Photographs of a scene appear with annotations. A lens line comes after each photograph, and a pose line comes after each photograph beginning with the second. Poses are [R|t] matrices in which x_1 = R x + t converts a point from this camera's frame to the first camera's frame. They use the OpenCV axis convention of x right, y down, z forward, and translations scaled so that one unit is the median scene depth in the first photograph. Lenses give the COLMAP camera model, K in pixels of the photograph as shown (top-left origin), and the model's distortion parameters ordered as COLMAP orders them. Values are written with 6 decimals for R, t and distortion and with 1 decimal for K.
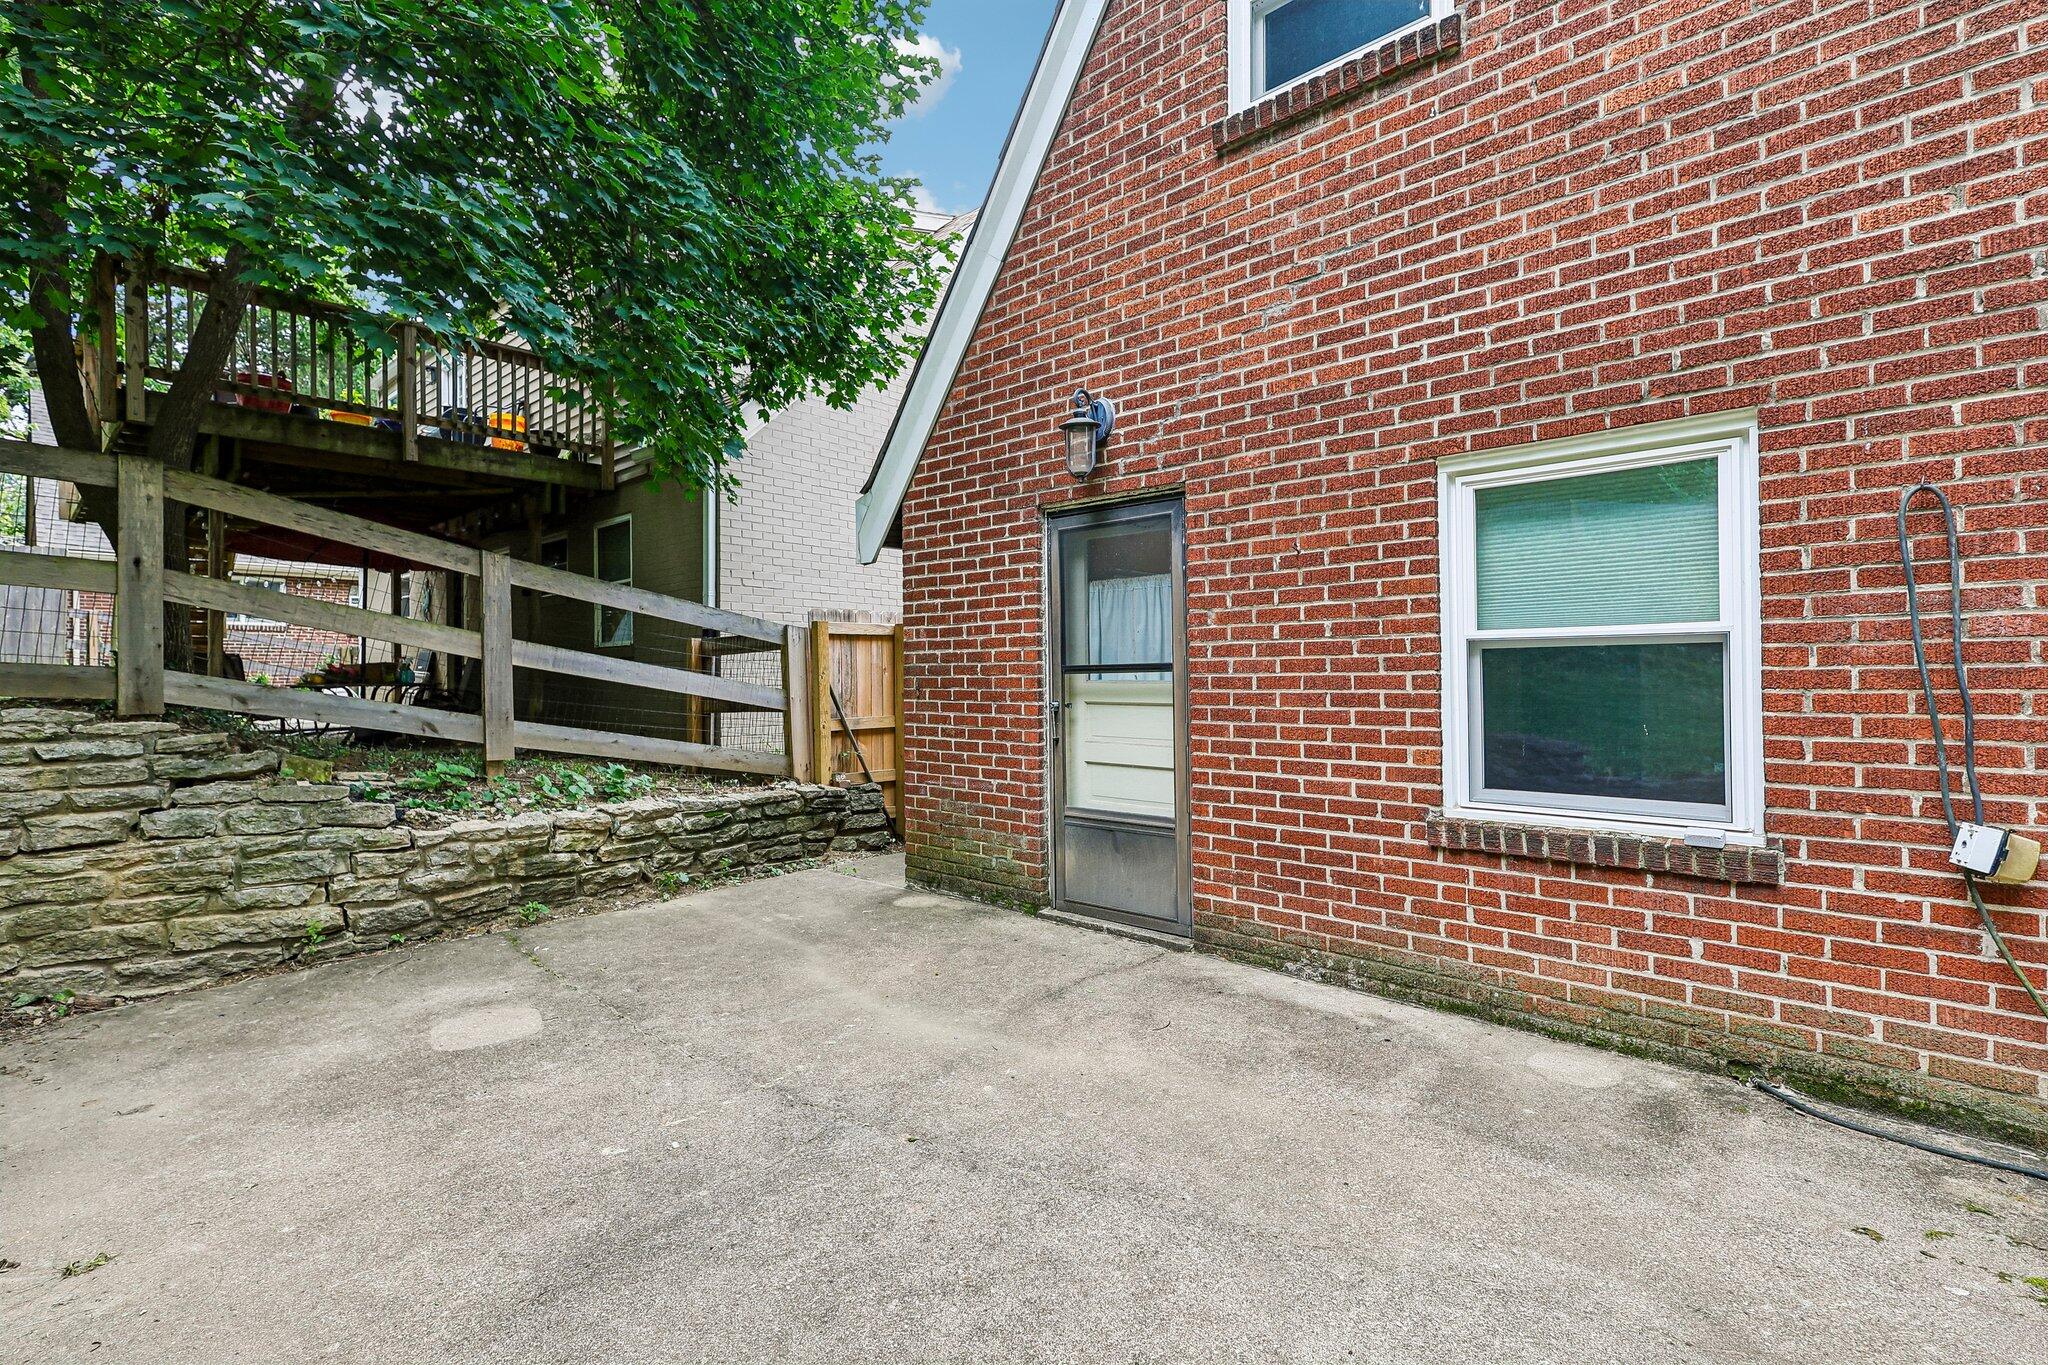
lens RADIAL K [[949.8, 0, 1018.5], [0, 949.8, 673.7], [0, 0, 1]] dist [-0.002549, 0.004254]
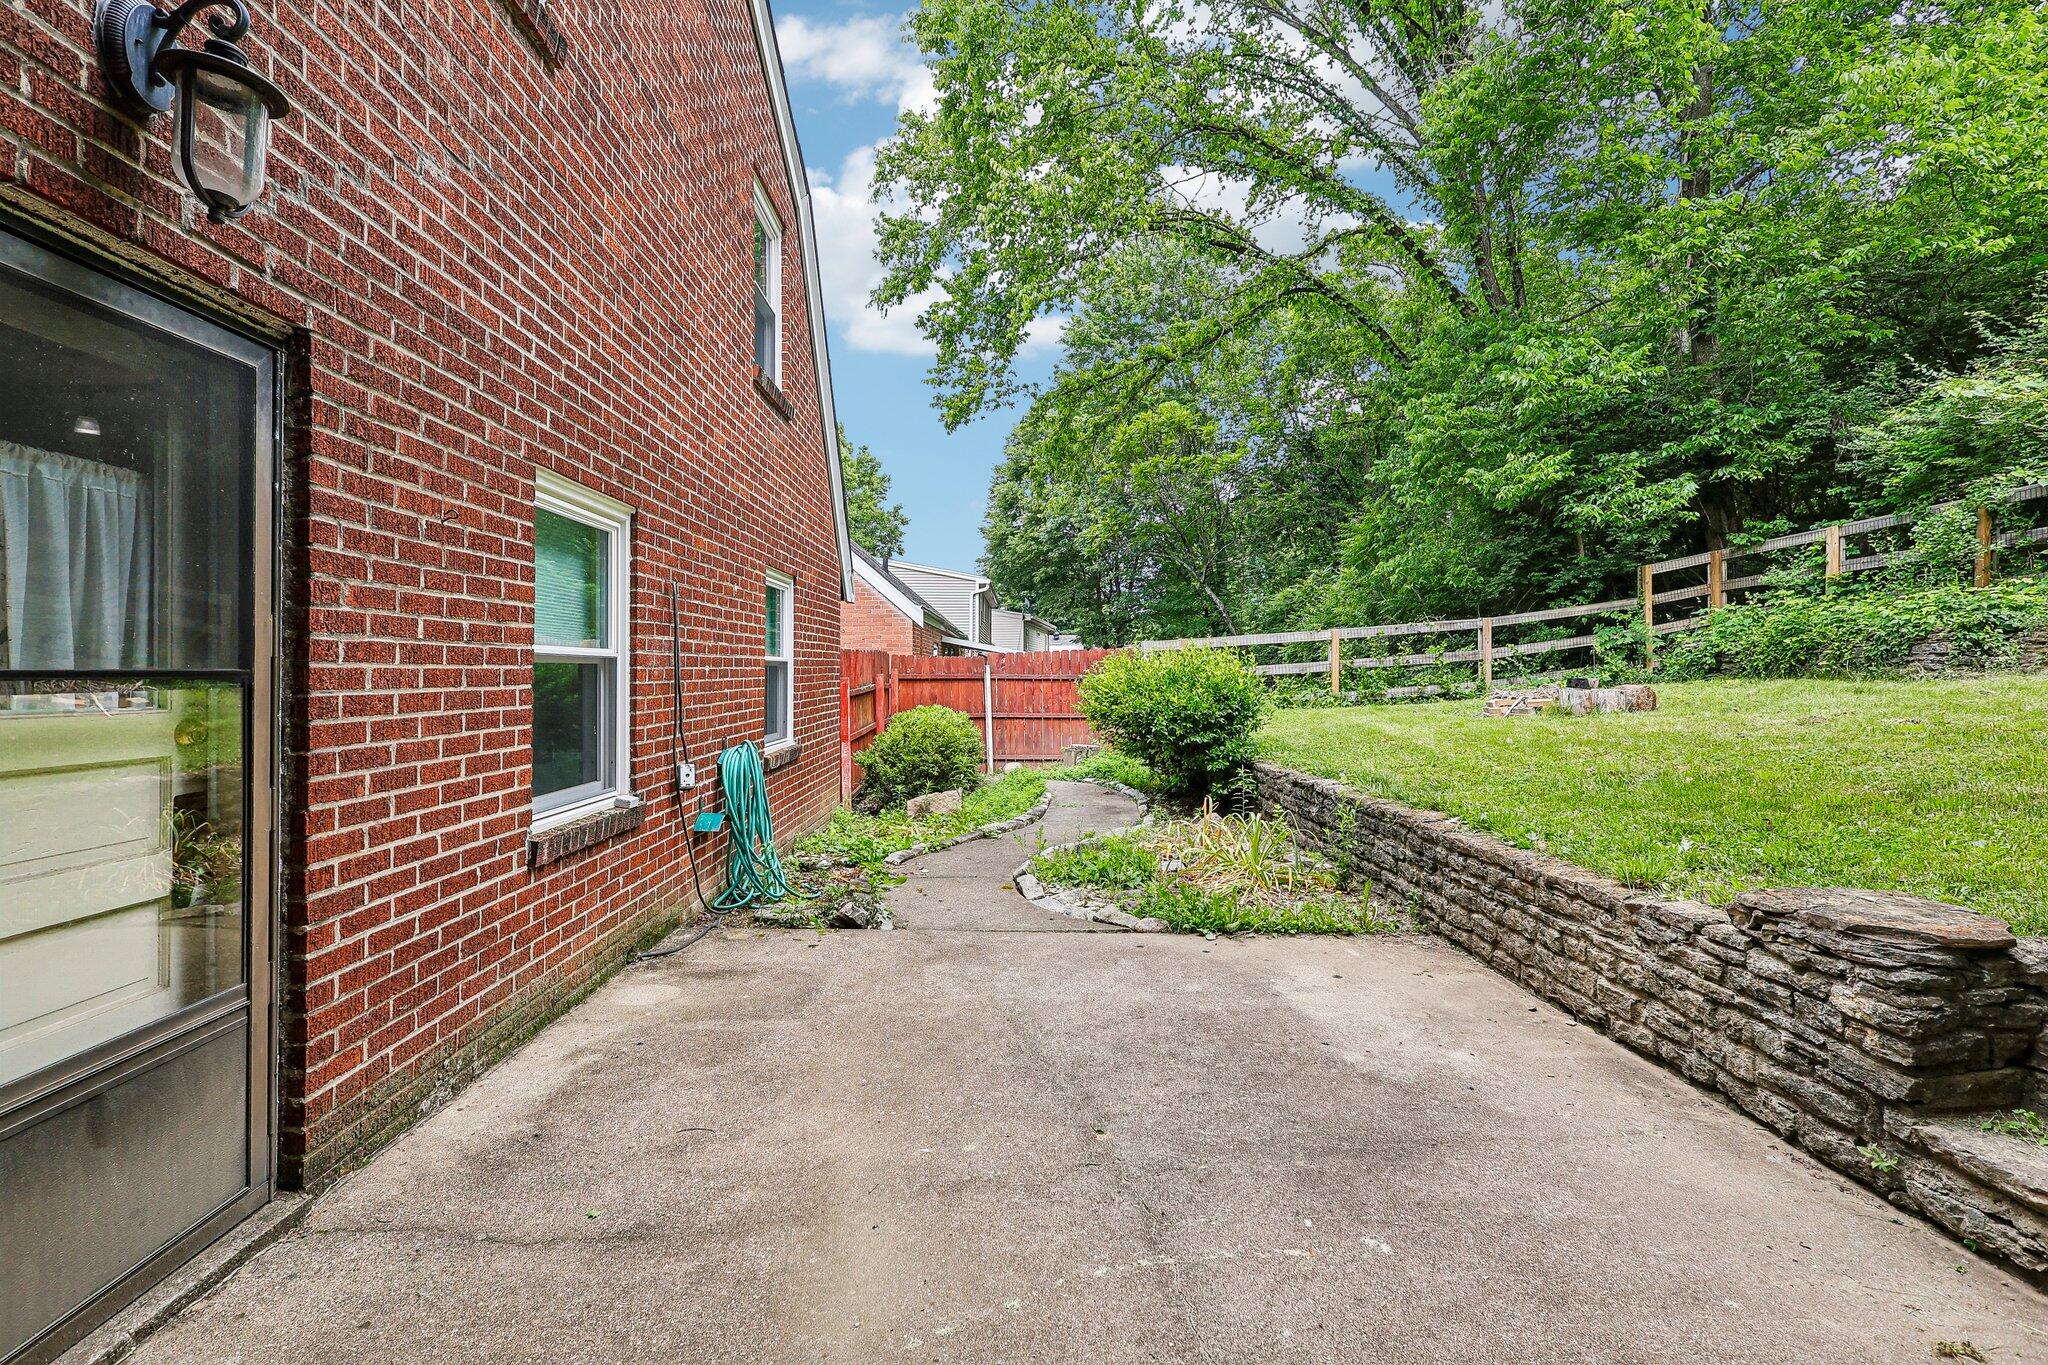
lens RADIAL K [[952.4, 0, 1019.5], [0, 952.4, 676.7], [0, 0, 1]] dist [-0.004476, 0.003822]
pose [[-0.698912, 0.004682, 0.715193, -0.513003], [0.003218, 0.999989, -0.003401, -0.005242], [-0.715201, -0.000076, -0.698919, 1.148311]]
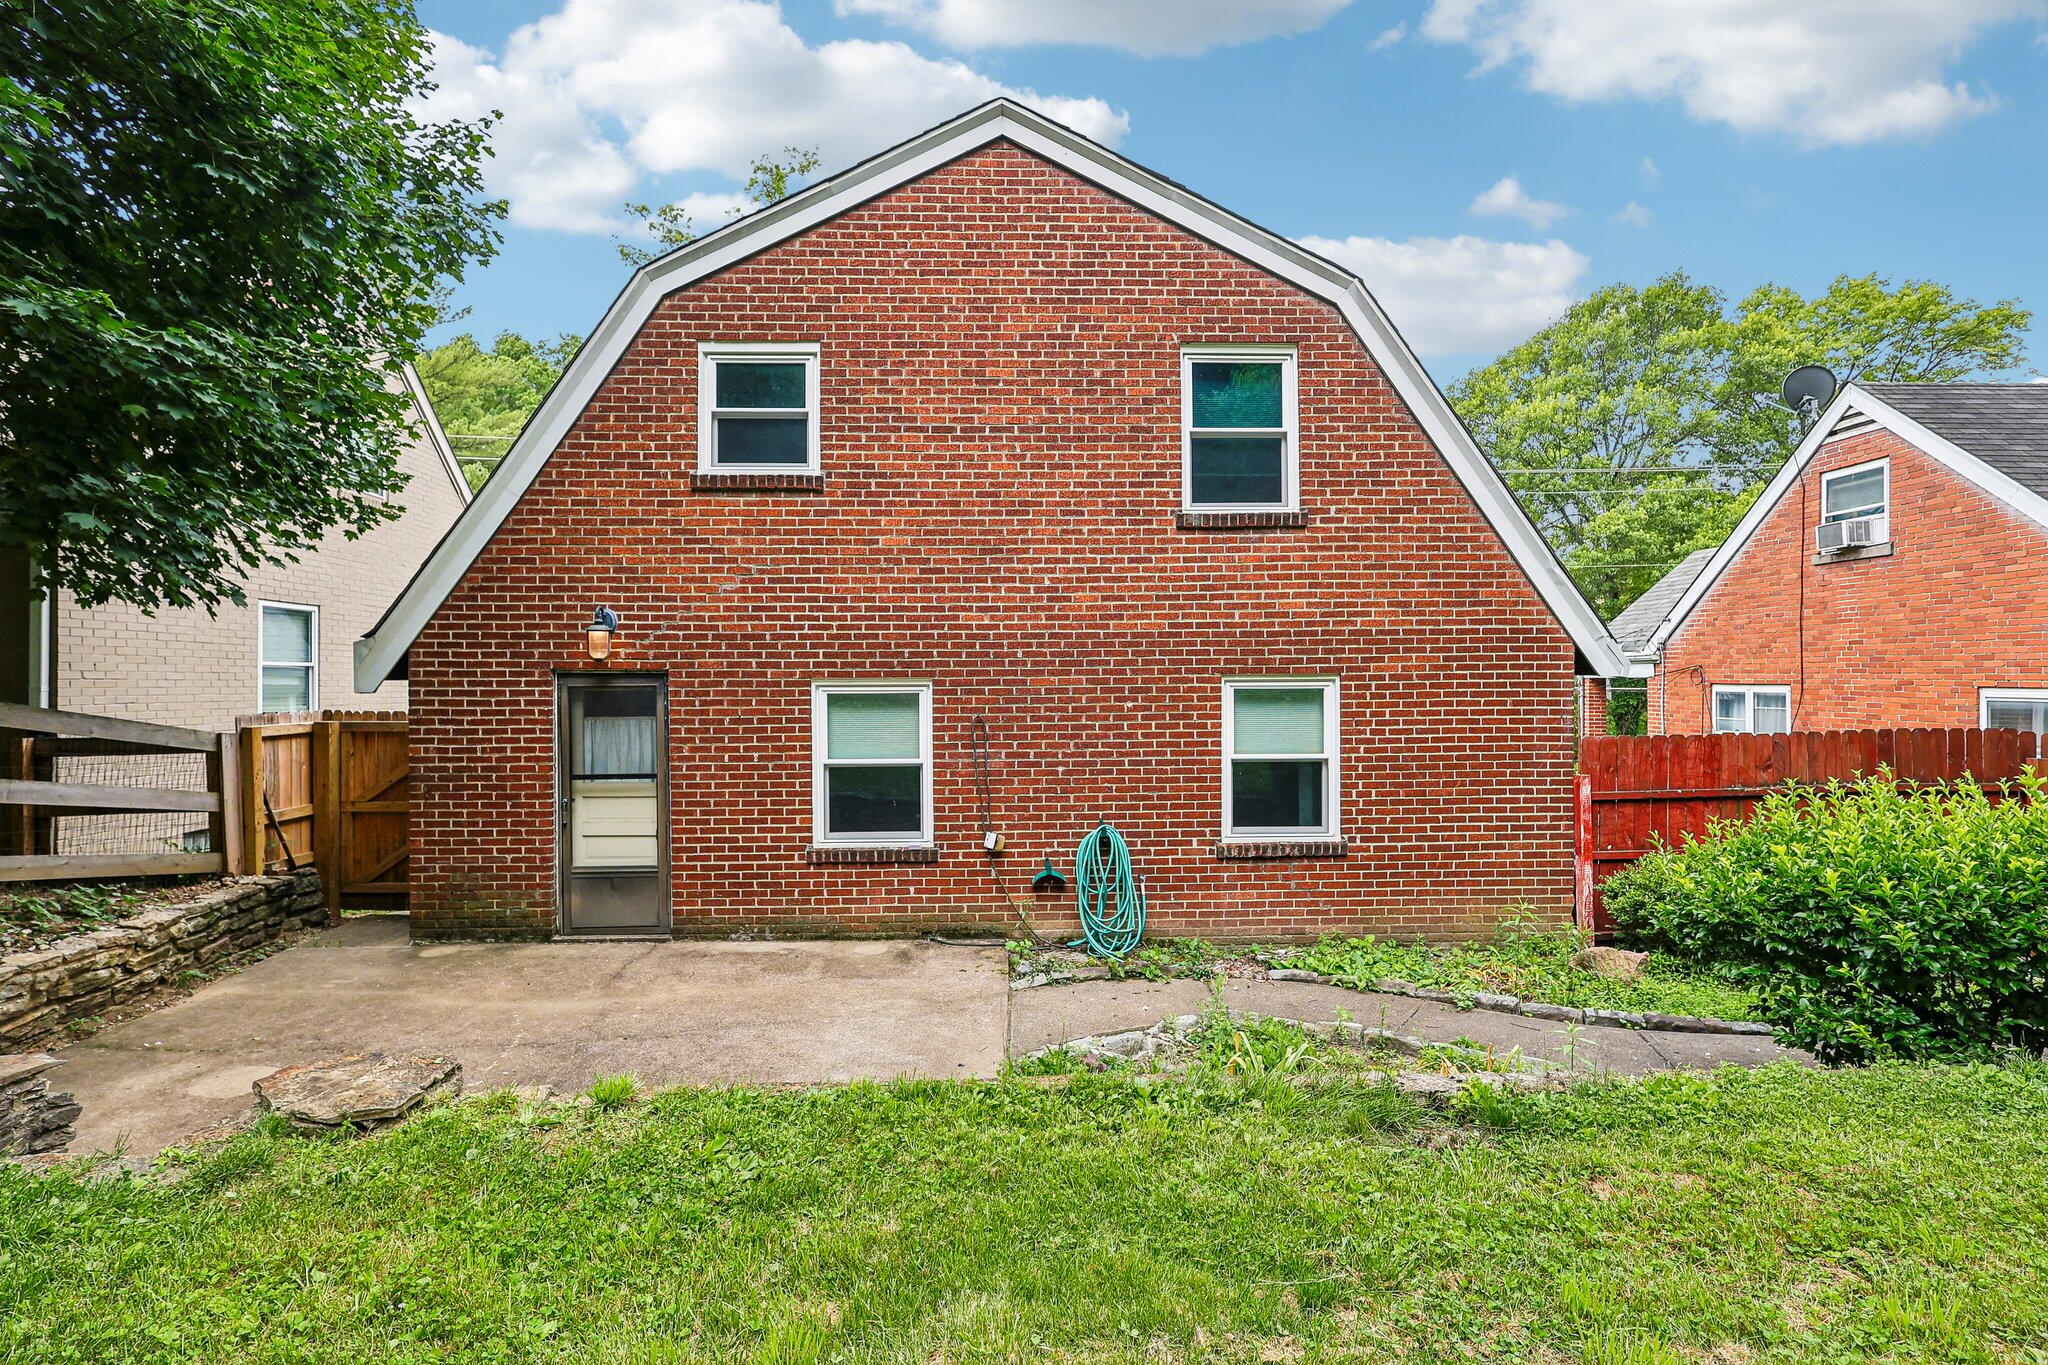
lens RADIAL K [[952.4, 0, 1019.5], [0, 952.4, 676.7], [0, 0, 1]] dist [-0.004476, 0.003822]
pose [[0.702622, 0.002970, 0.711557, -0.640607], [-0.002942, 0.999995, -0.001269, -0.199030], [-0.711557, -0.001202, 0.702628, -0.705491]]
